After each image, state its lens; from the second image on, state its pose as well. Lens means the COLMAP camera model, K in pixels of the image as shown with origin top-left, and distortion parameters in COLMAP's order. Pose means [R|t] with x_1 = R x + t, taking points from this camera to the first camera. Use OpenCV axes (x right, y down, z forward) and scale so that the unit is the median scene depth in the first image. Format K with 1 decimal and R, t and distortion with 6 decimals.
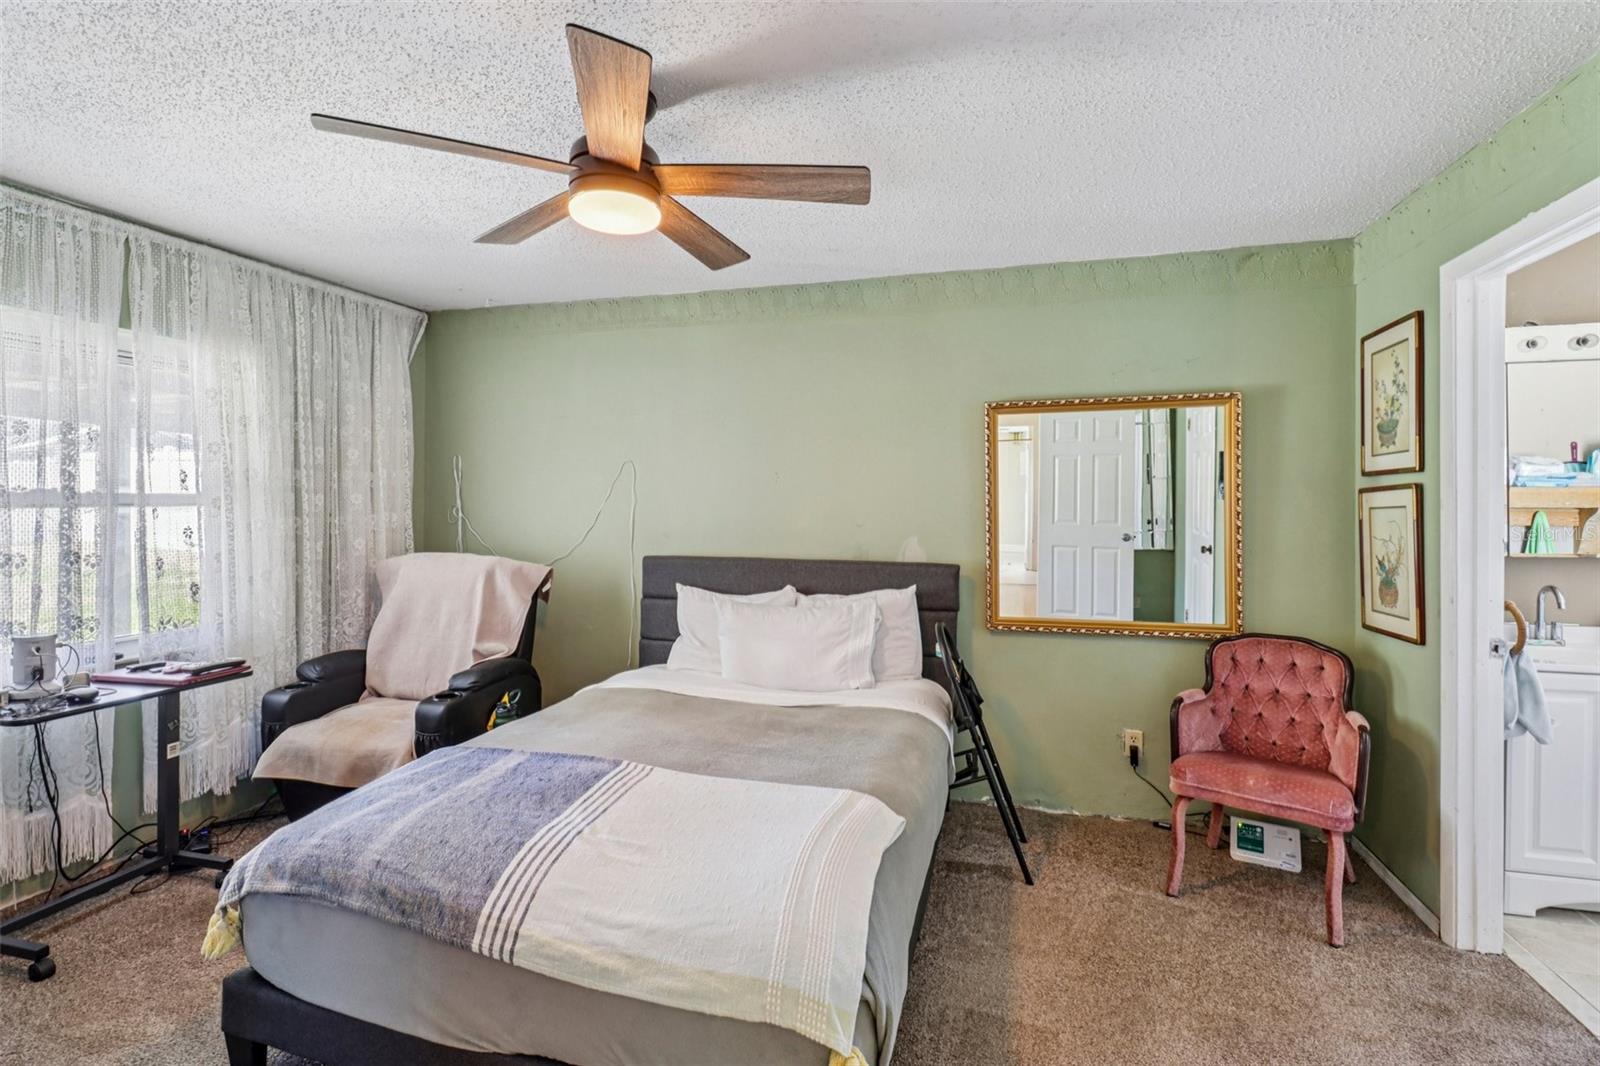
lens RADIAL K [[749.8, 0, 803.5], [0, 749.8, 502.3], [0, 0, 1]] dist [-0.018553, -0.000899]
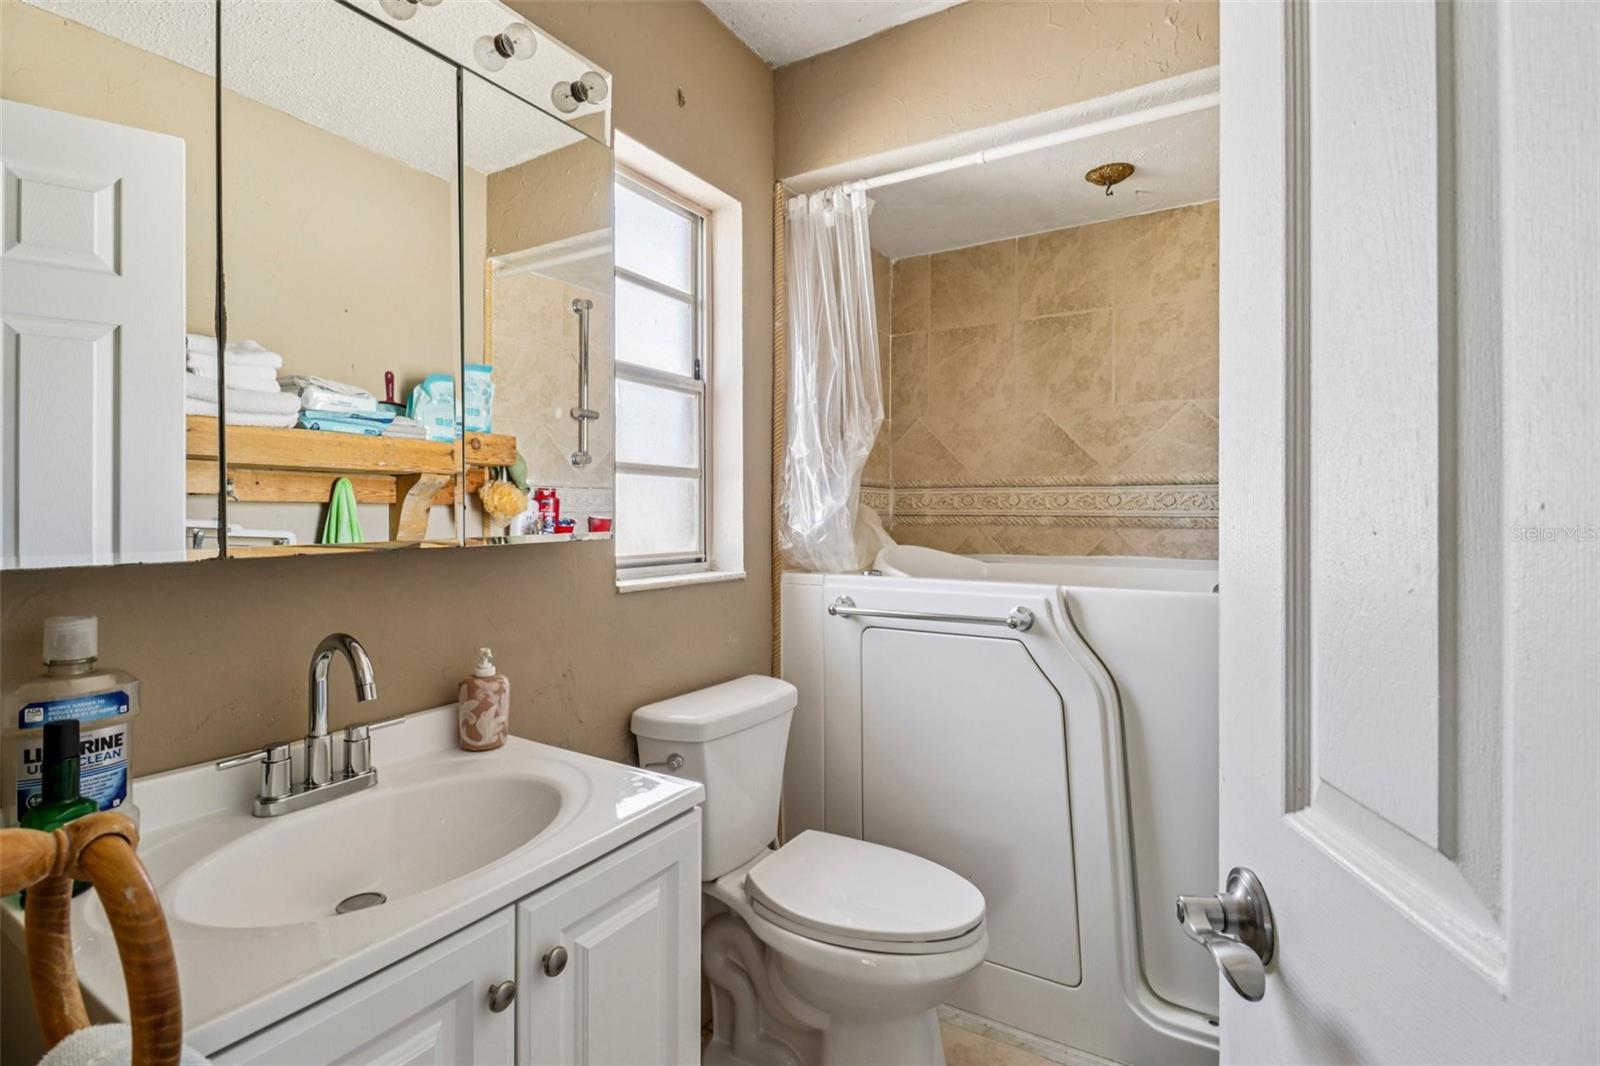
lens RADIAL K [[749.8, 0, 803.5], [0, 749.8, 502.3], [0, 0, 1]] dist [-0.018553, -0.000899]
pose [[0.248303, 0.006751, 0.968659, 0.534734], [0.005637, 0.999949, -0.008413, 0.040107], [-0.968666, 0.007549, 0.248253, 0.512108]]
